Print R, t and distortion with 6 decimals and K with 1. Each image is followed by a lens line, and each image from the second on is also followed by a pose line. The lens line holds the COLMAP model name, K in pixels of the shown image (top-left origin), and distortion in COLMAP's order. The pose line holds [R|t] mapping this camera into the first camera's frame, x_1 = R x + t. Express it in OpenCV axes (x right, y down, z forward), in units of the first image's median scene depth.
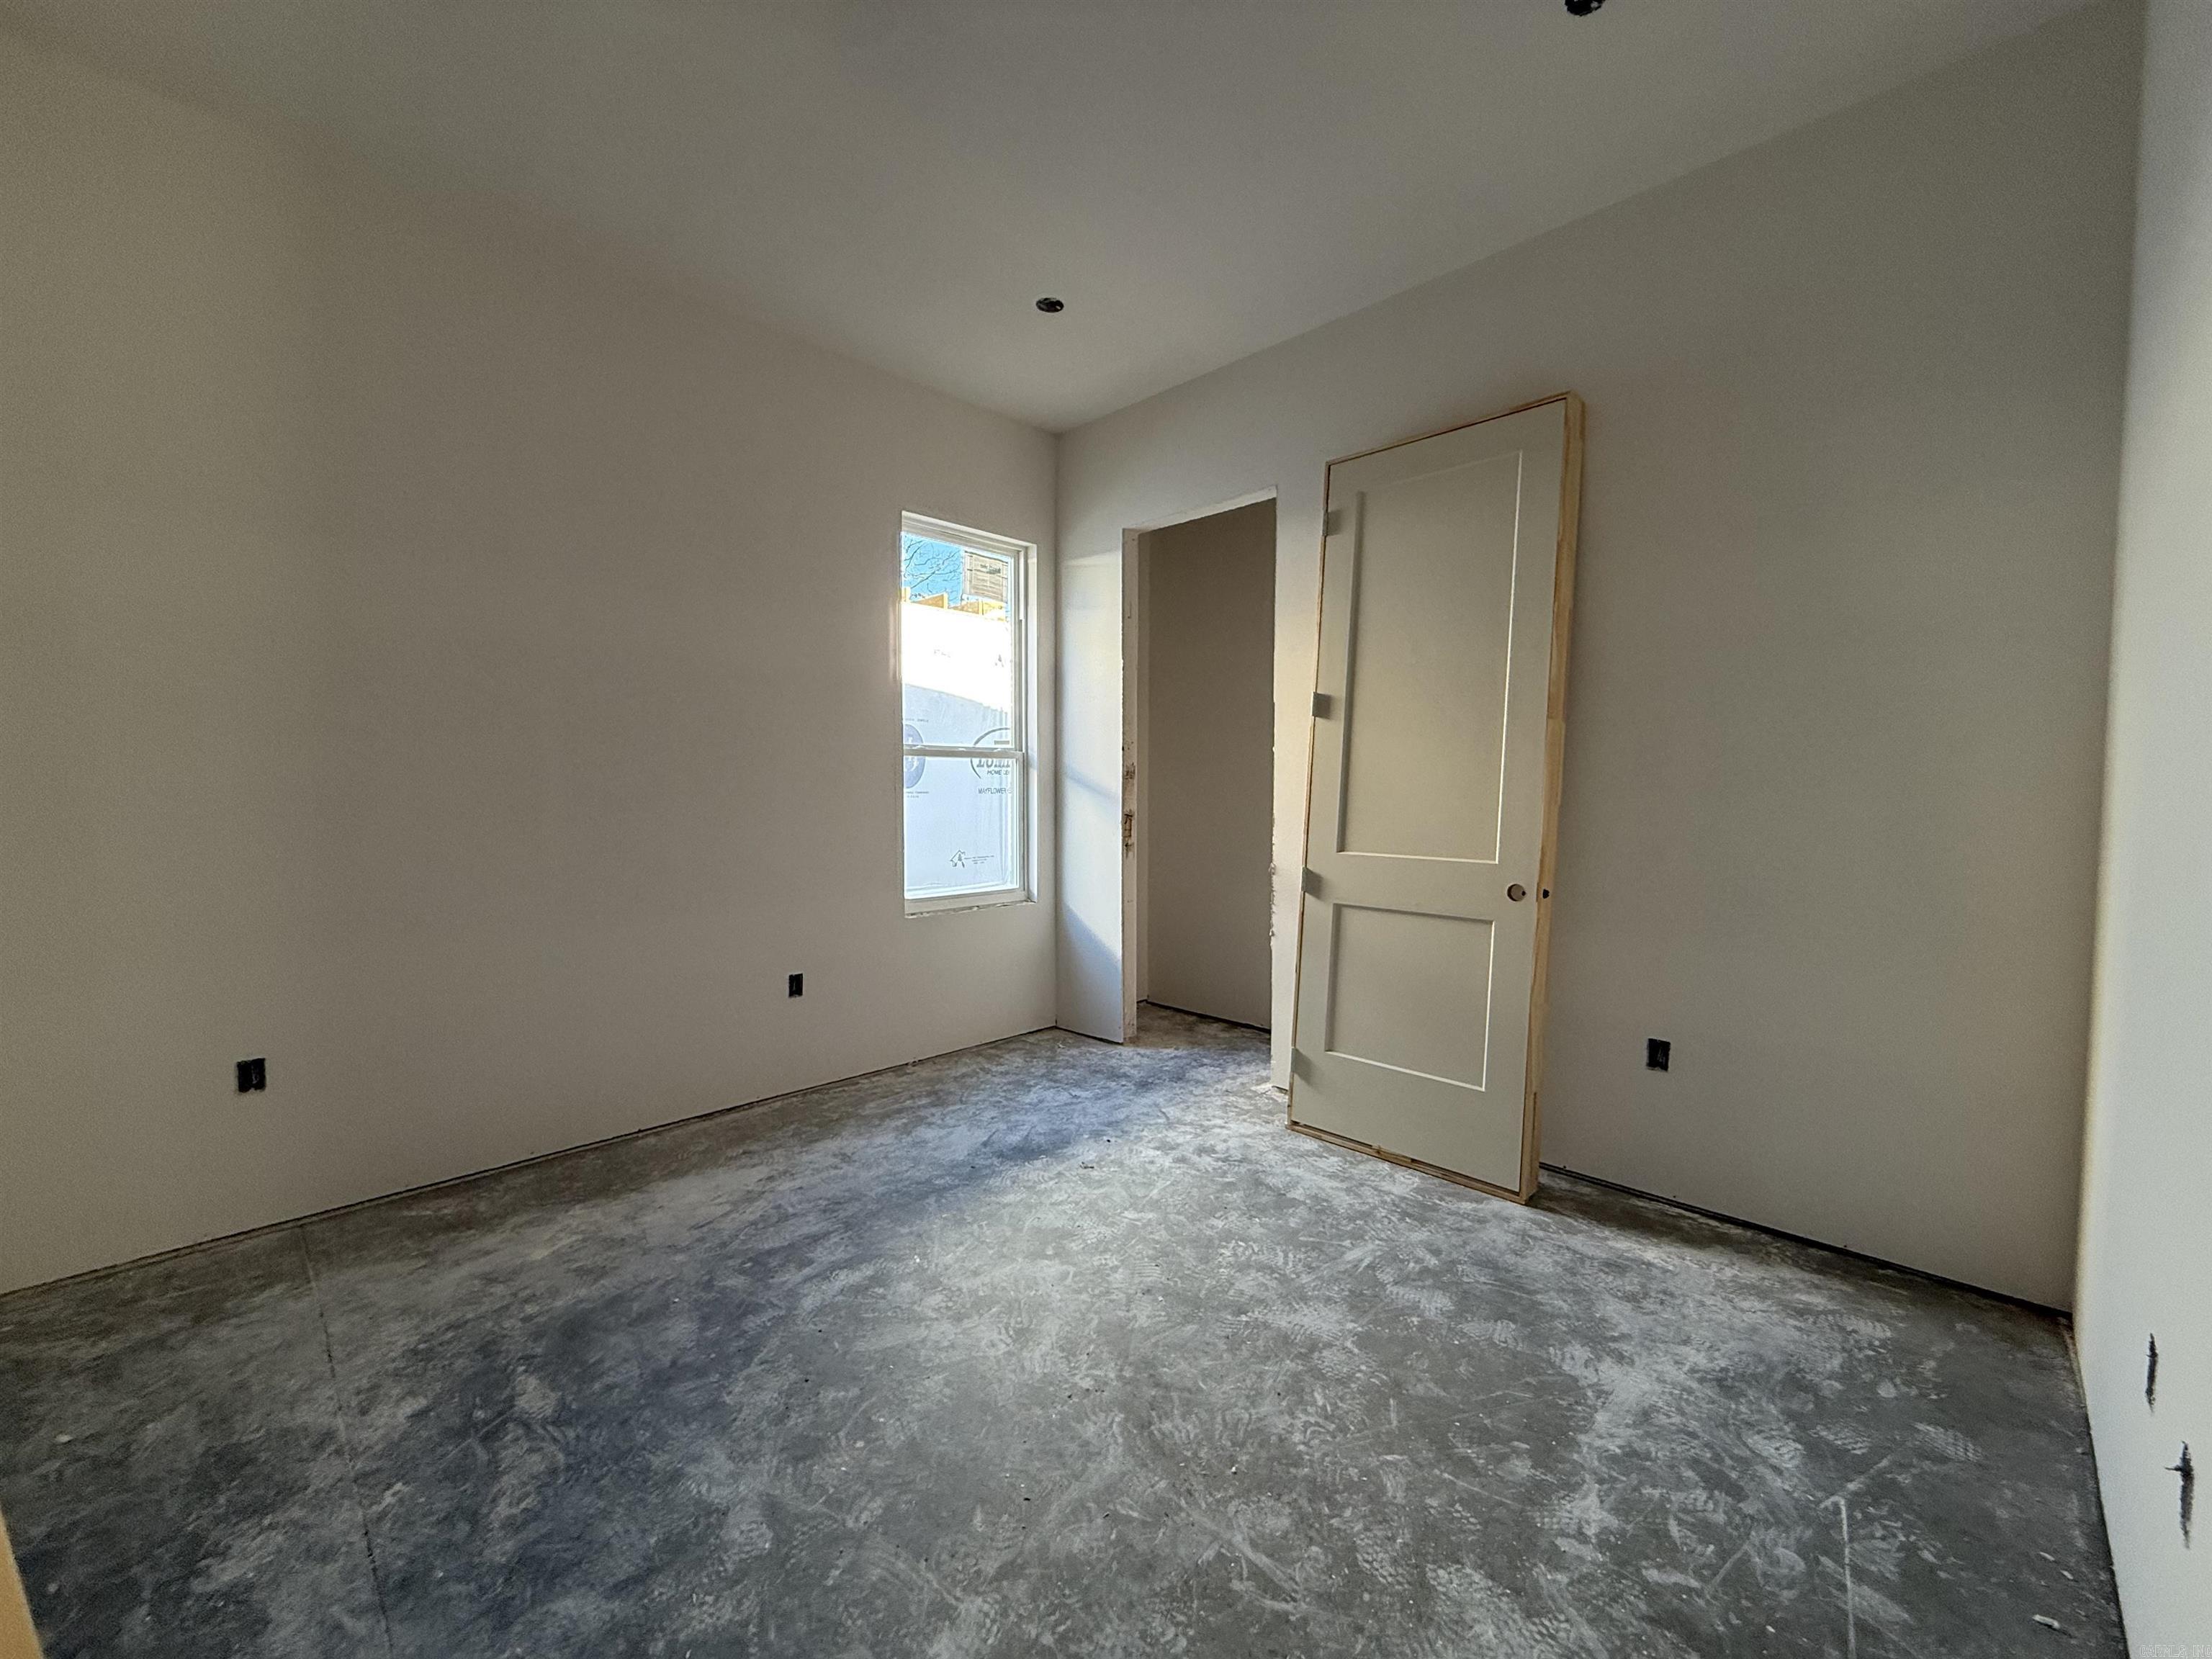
lens RADIAL K [[915.9, 0, 1099.2], [0, 915.9, 830.4], [0, 0, 1]] dist [-0.002404, 0.000440]
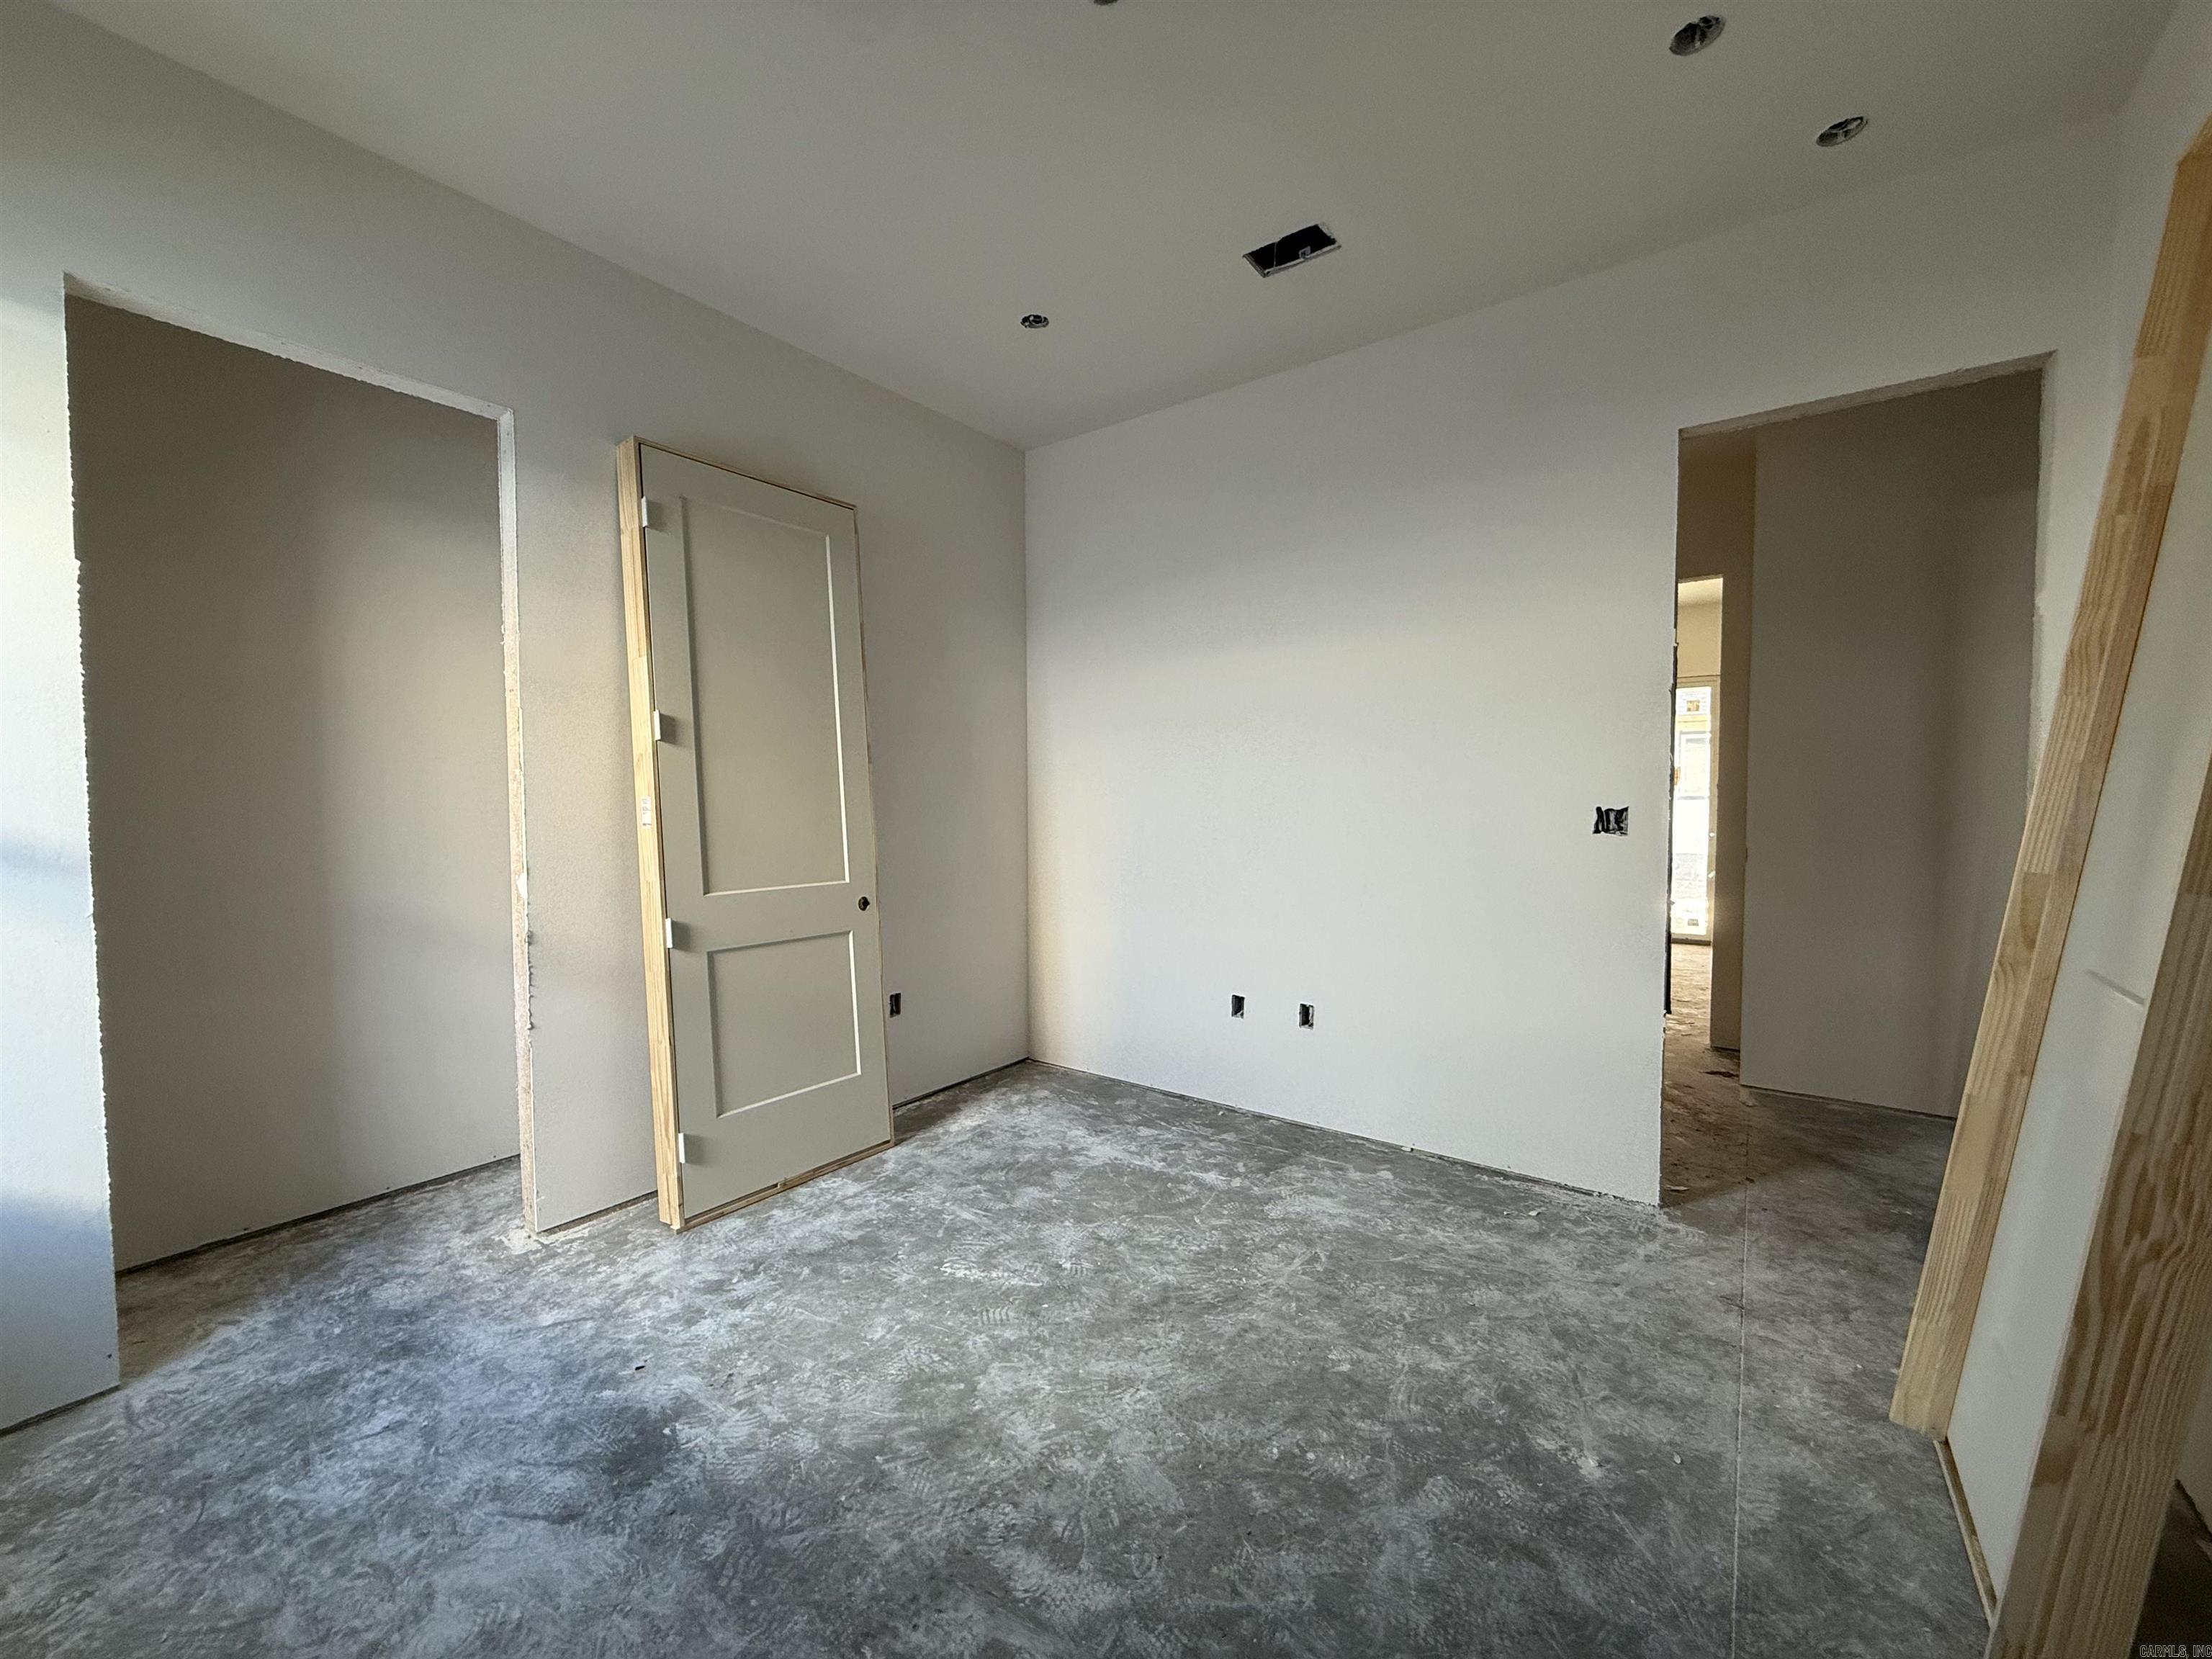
lens RADIAL K [[915.9, 0, 1099.2], [0, 915.9, 830.4], [0, 0, 1]] dist [-0.002404, 0.000440]
pose [[-0.175817, -0.043018, 0.983483, -0.890113], [0.048468, 0.997455, 0.052294, -0.087618], [-0.983229, 0.056862, -0.173284, 1.000670]]
